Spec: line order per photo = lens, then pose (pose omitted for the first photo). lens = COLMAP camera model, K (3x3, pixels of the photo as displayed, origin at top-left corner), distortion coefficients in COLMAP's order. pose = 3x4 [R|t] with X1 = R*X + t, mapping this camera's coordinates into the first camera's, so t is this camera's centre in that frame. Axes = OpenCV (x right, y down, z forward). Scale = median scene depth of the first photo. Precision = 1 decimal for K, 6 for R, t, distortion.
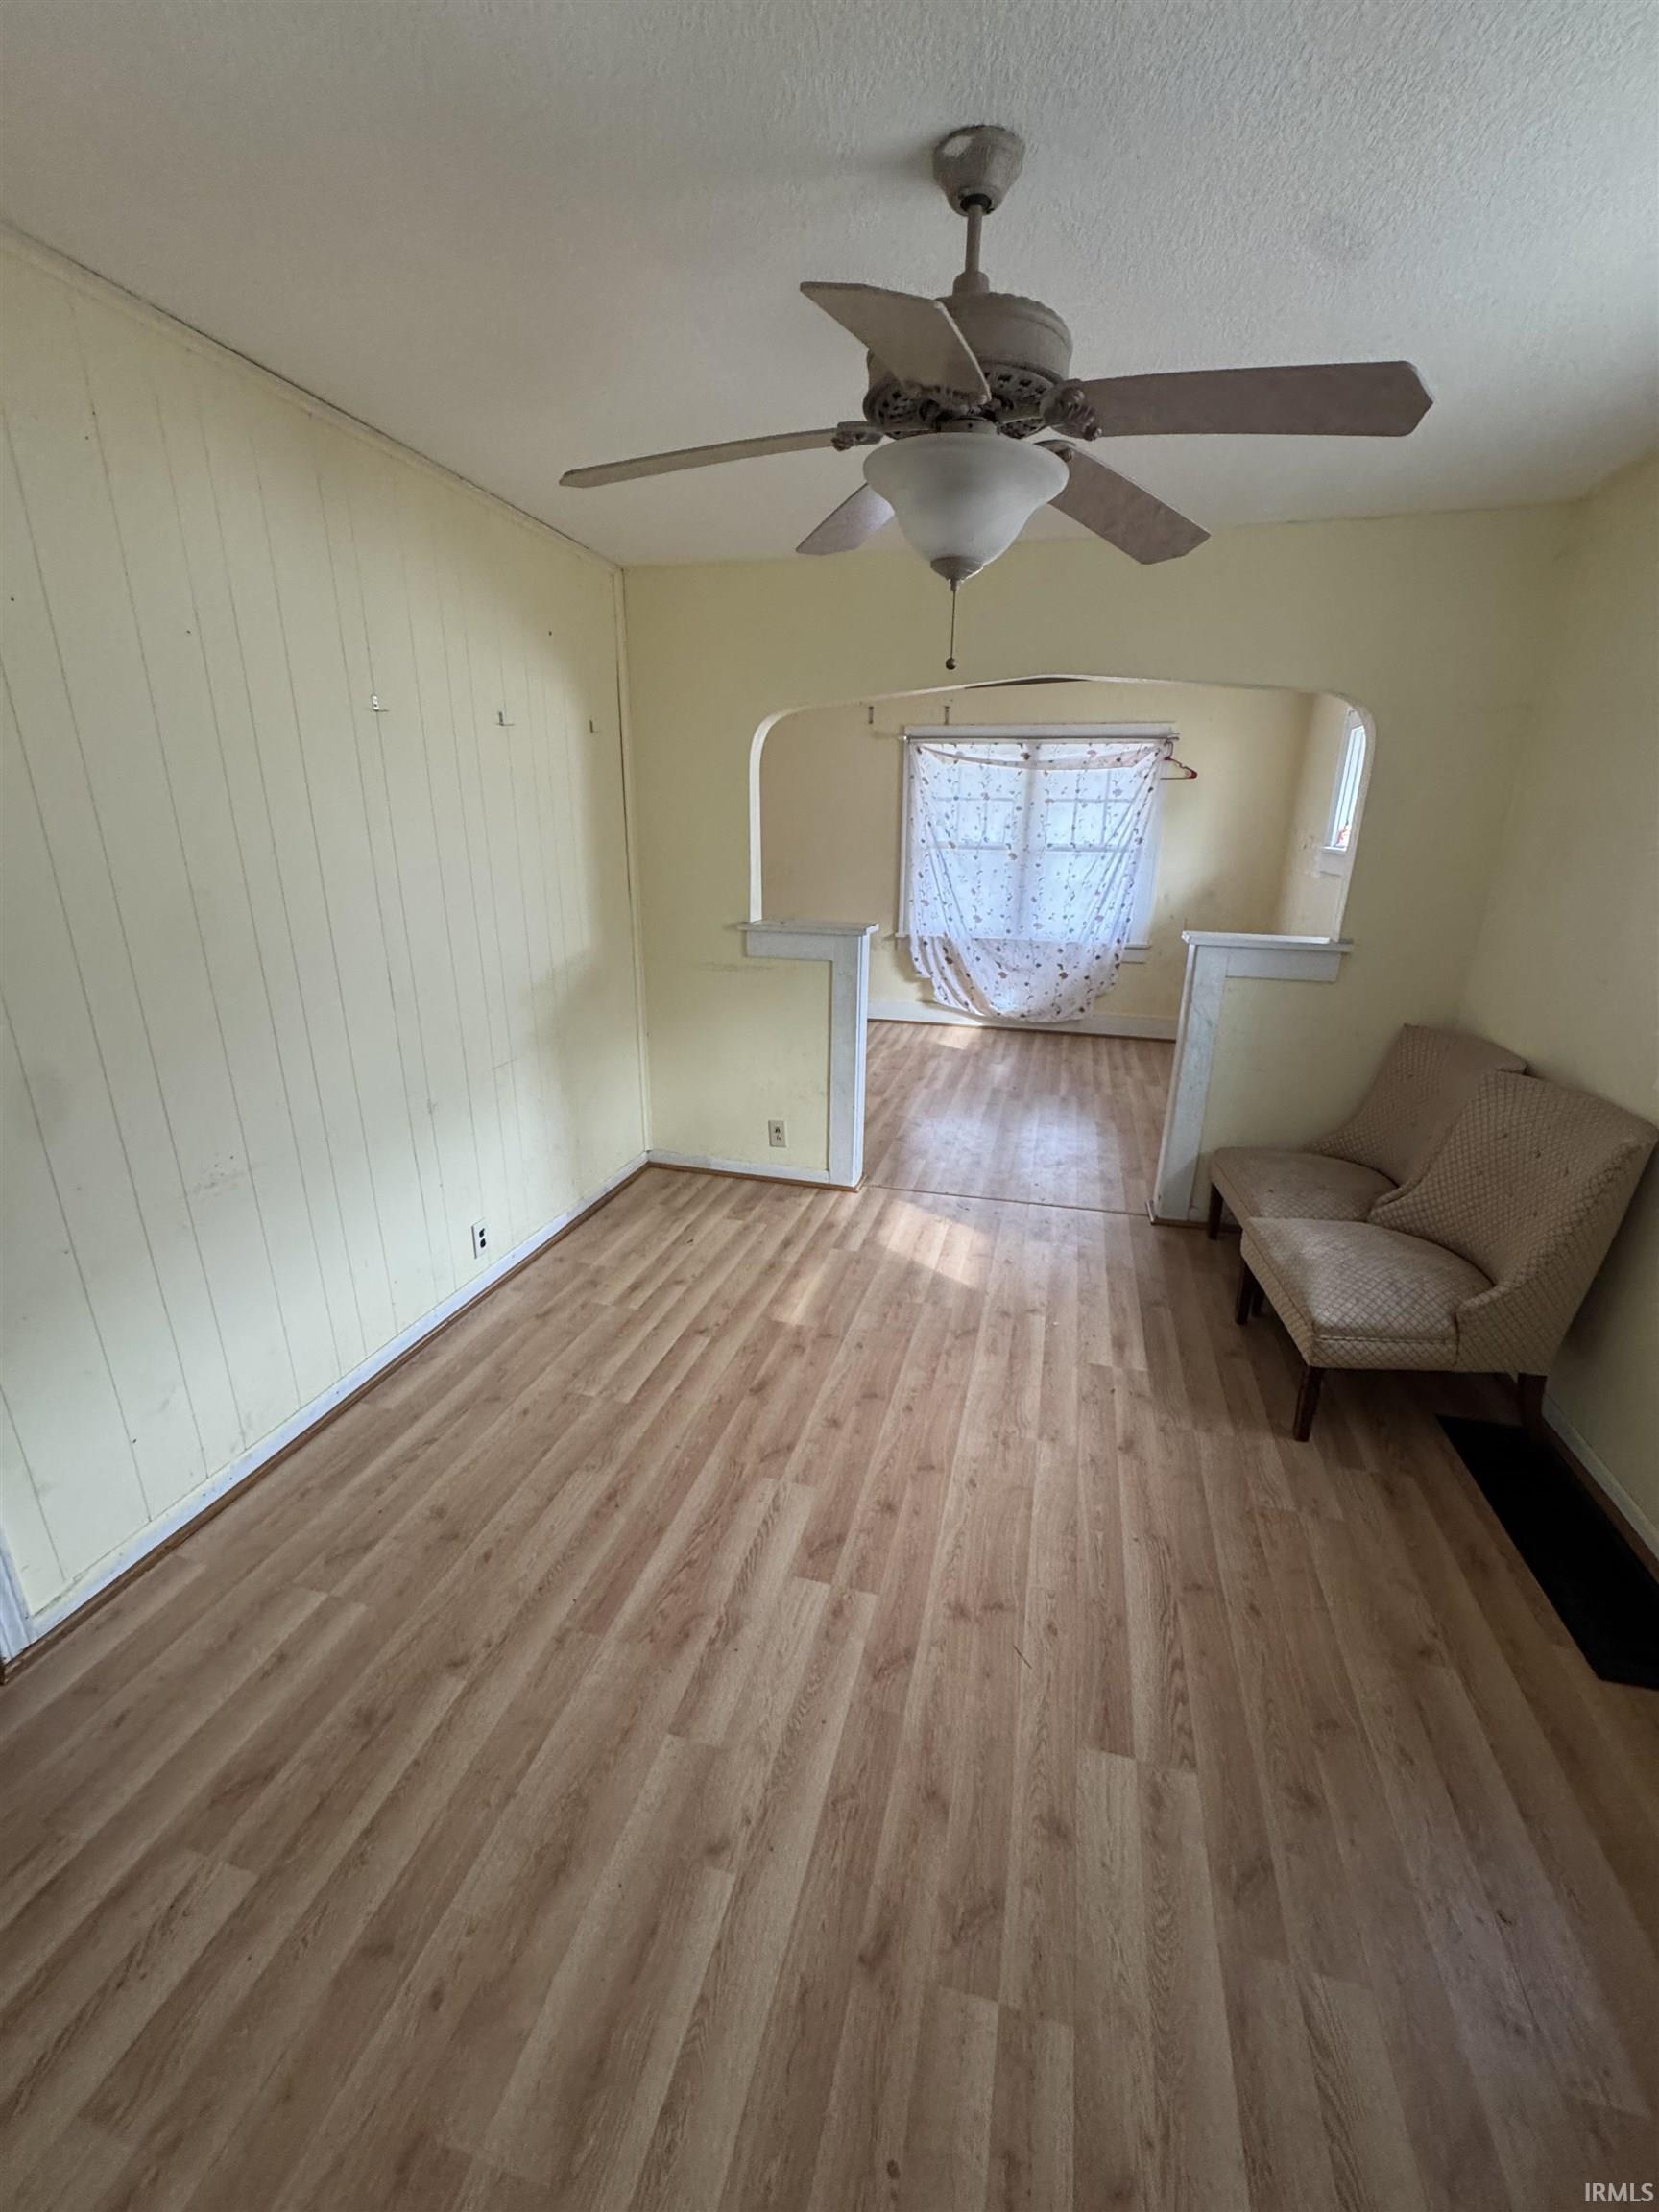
lens RADIAL K [[883.2, 0, 829.5], [0, 883.2, 1106.0], [0, 0, 1]] dist [-0.003532, -0.000060]
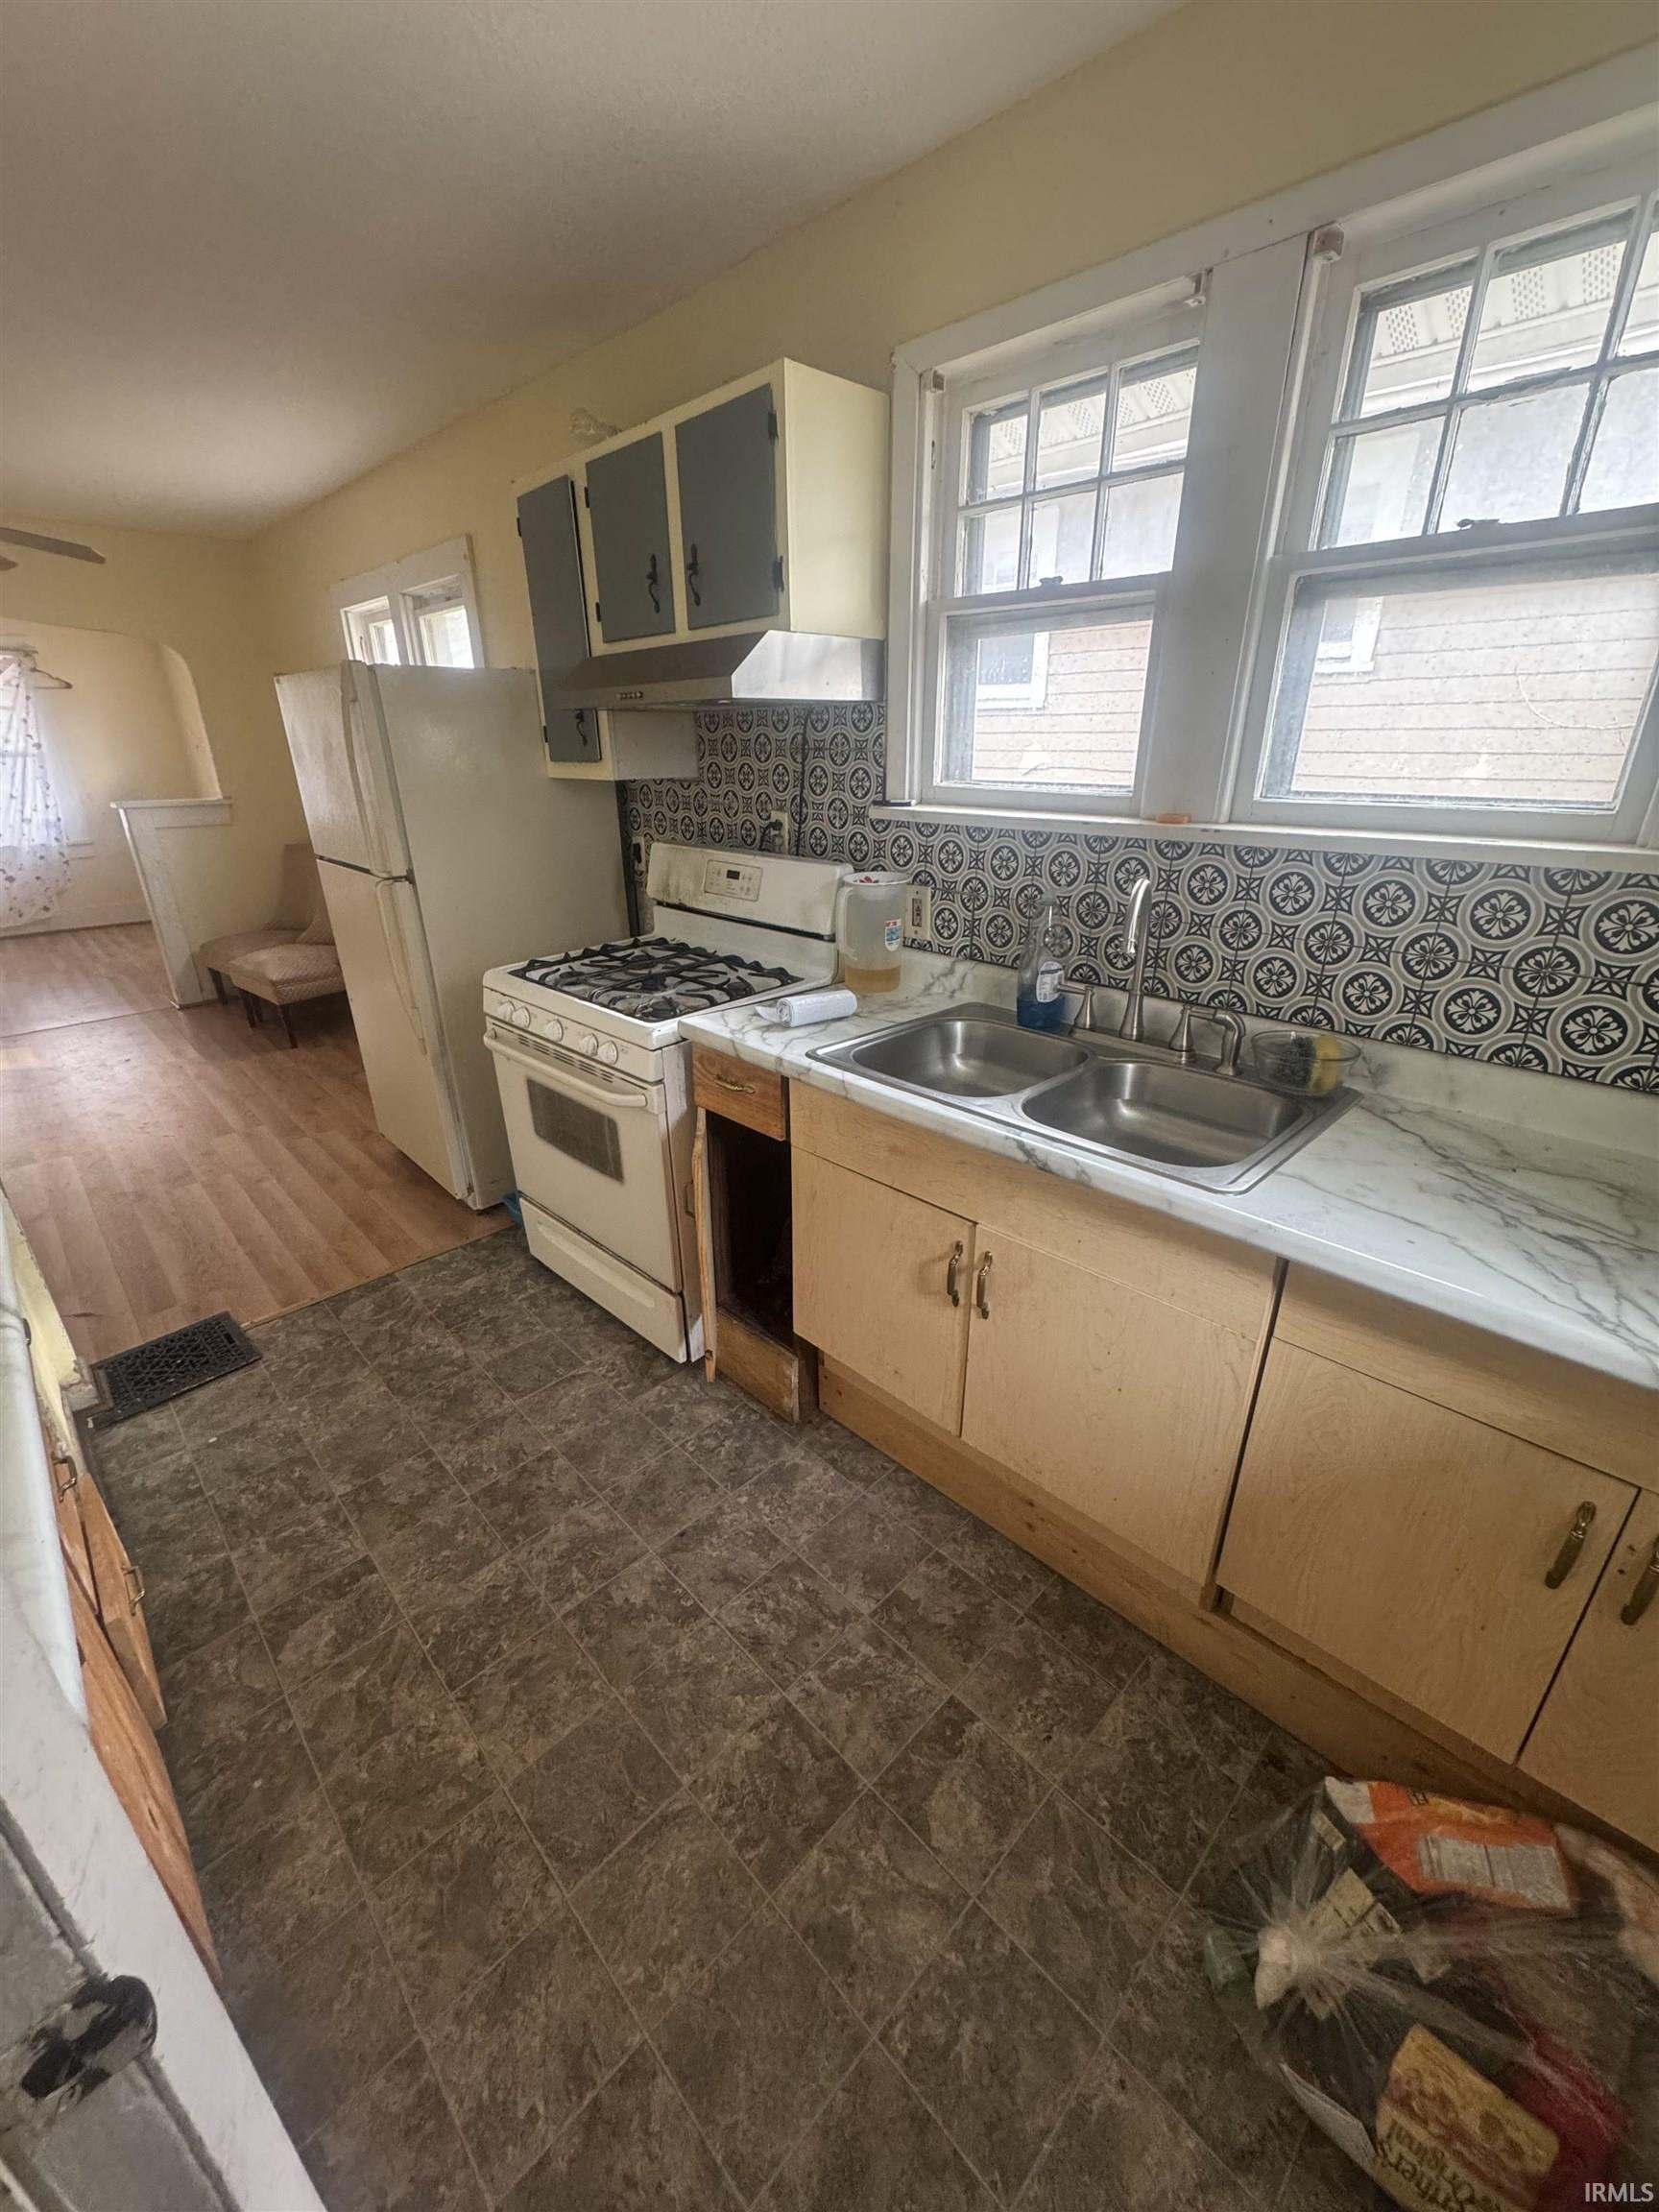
lens RADIAL K [[898.8, 0, 833.1], [0, 898.8, 1093.4], [0, 0, 1]] dist [0.001478, 0.000245]
pose [[0.517642, -0.335158, 0.787220, -0.176821], [0.278711, 0.935951, 0.215212, 0.150429], [-0.808929, 0.108004, 0.577900, -0.435755]]
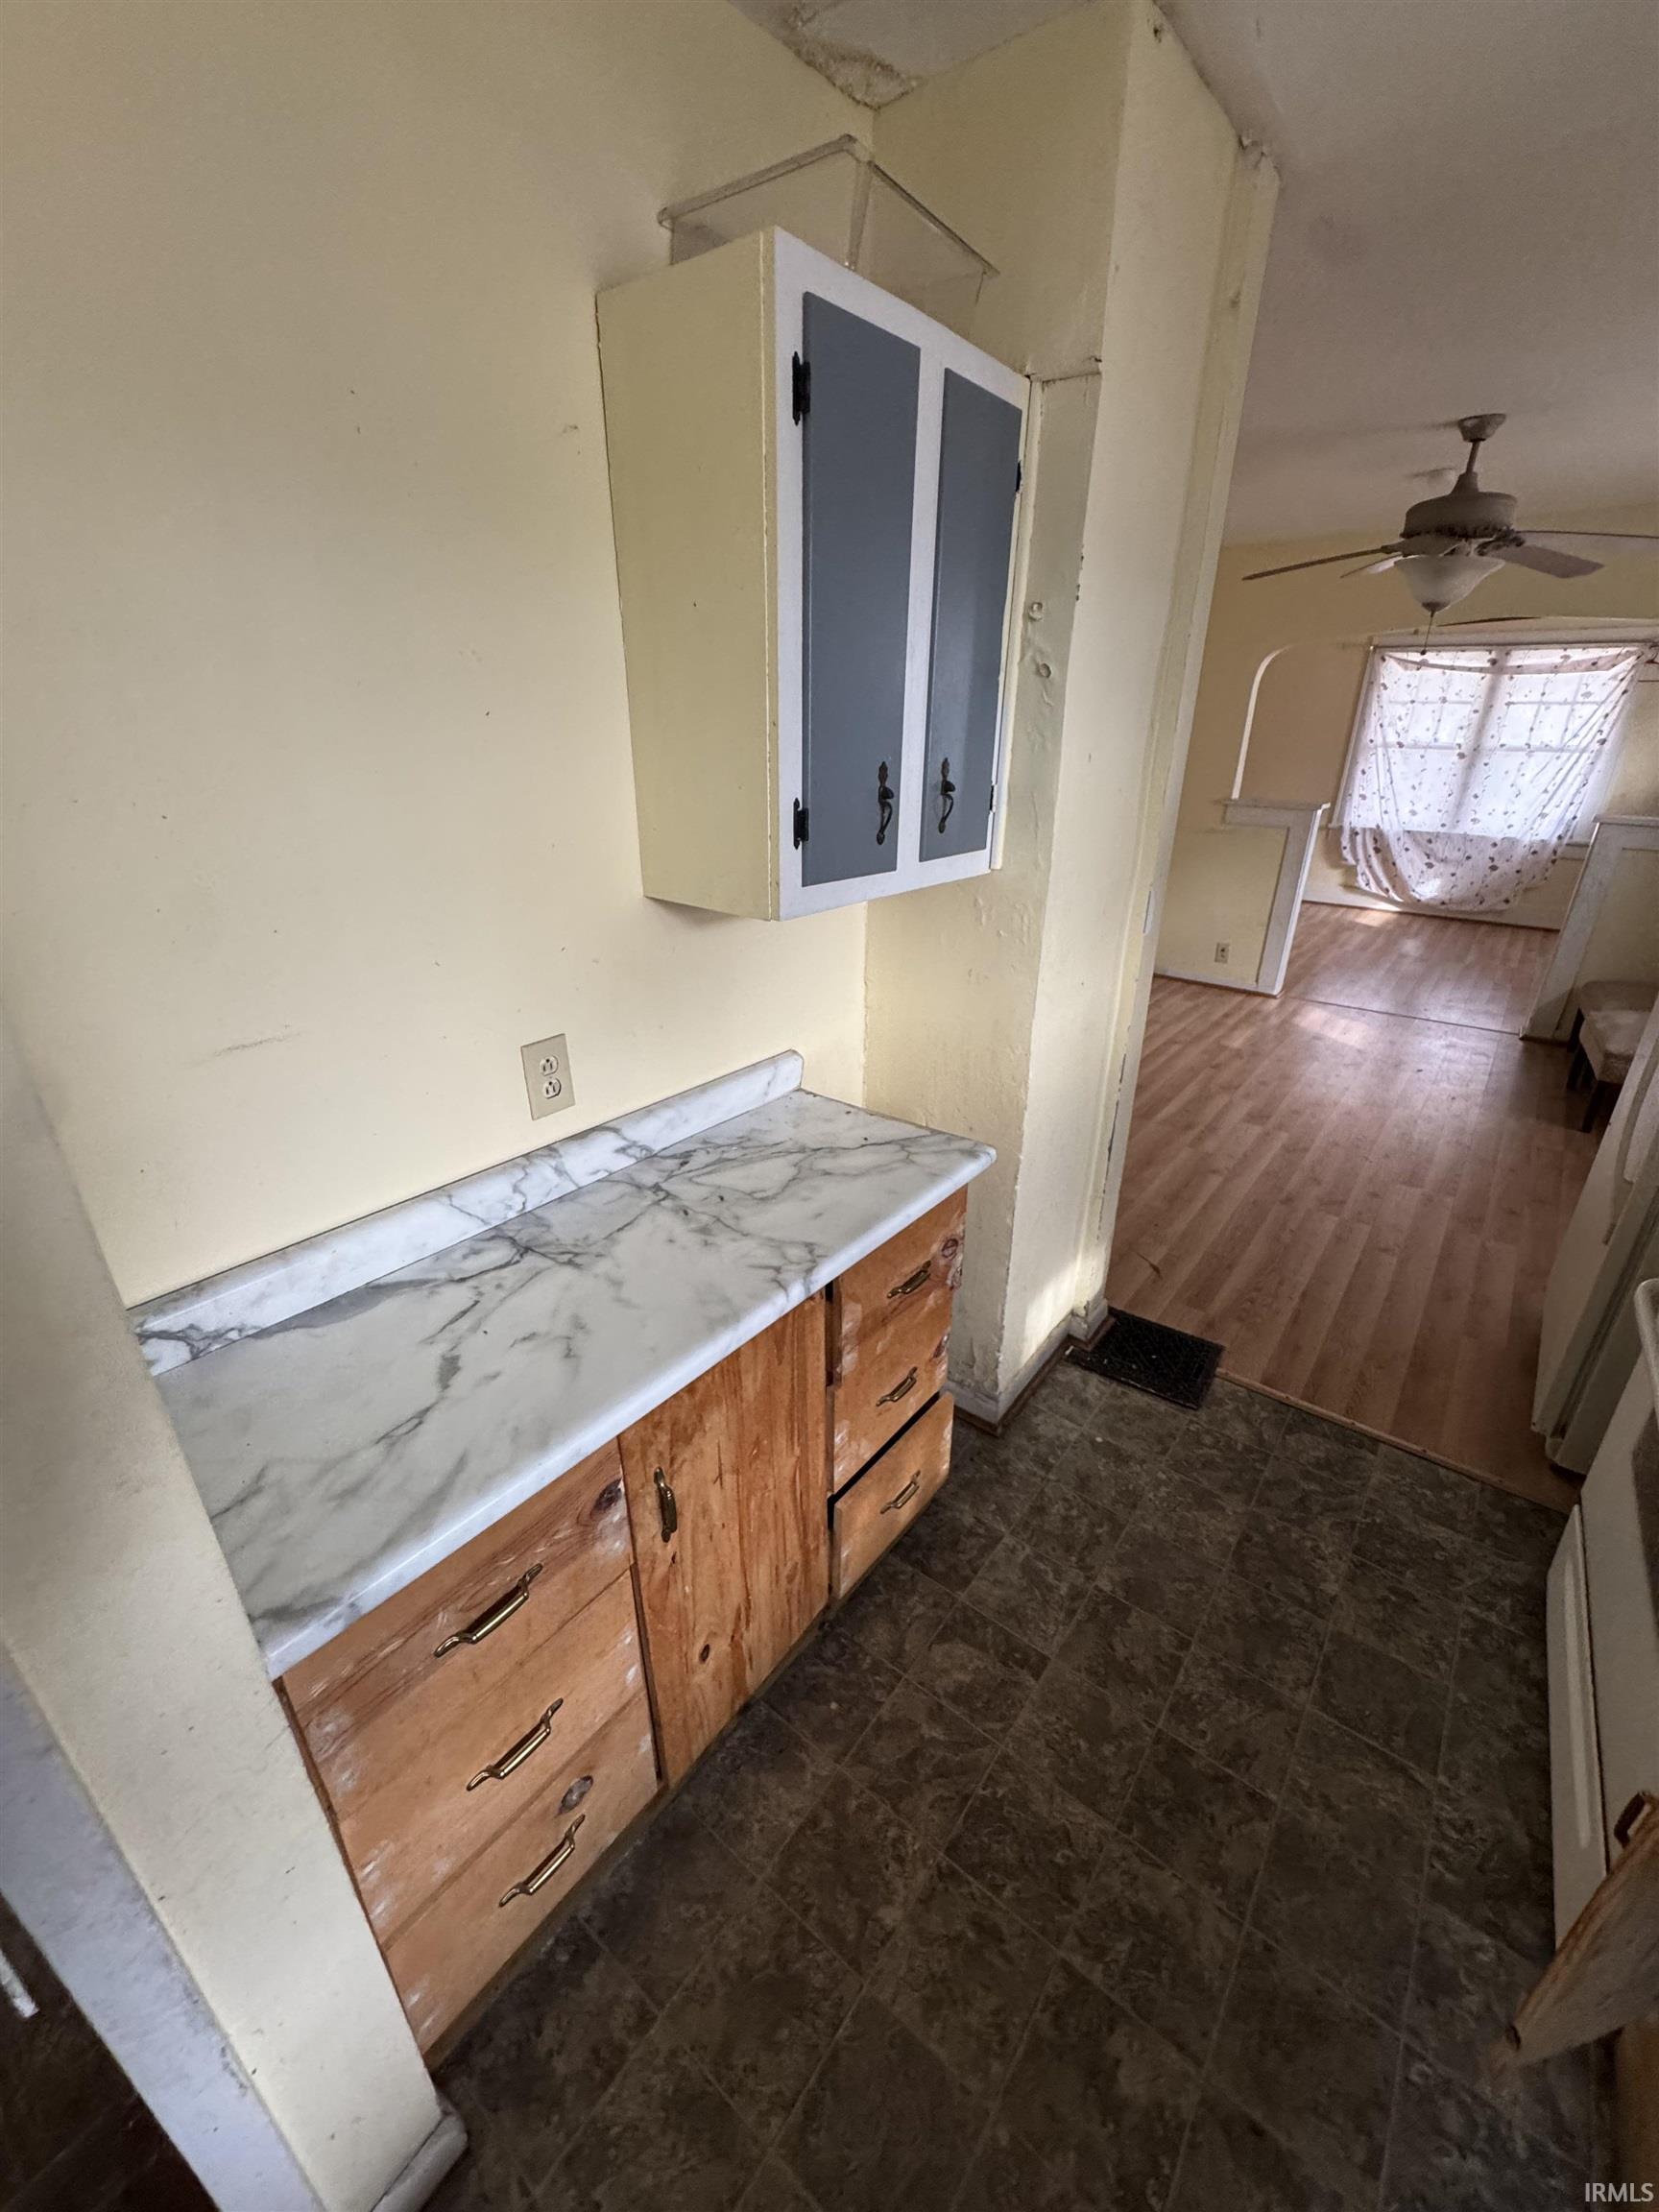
lens RADIAL K [[883.2, 0, 829.5], [0, 883.2, 1106.0], [0, 0, 1]] dist [-0.003532, -0.000060]
pose [[0.919576, 0.153581, -0.361653, -0.060228], [-0.115723, 0.985480, 0.124248, 0.116335], [0.375484, -0.072404, 0.923997, -0.390313]]
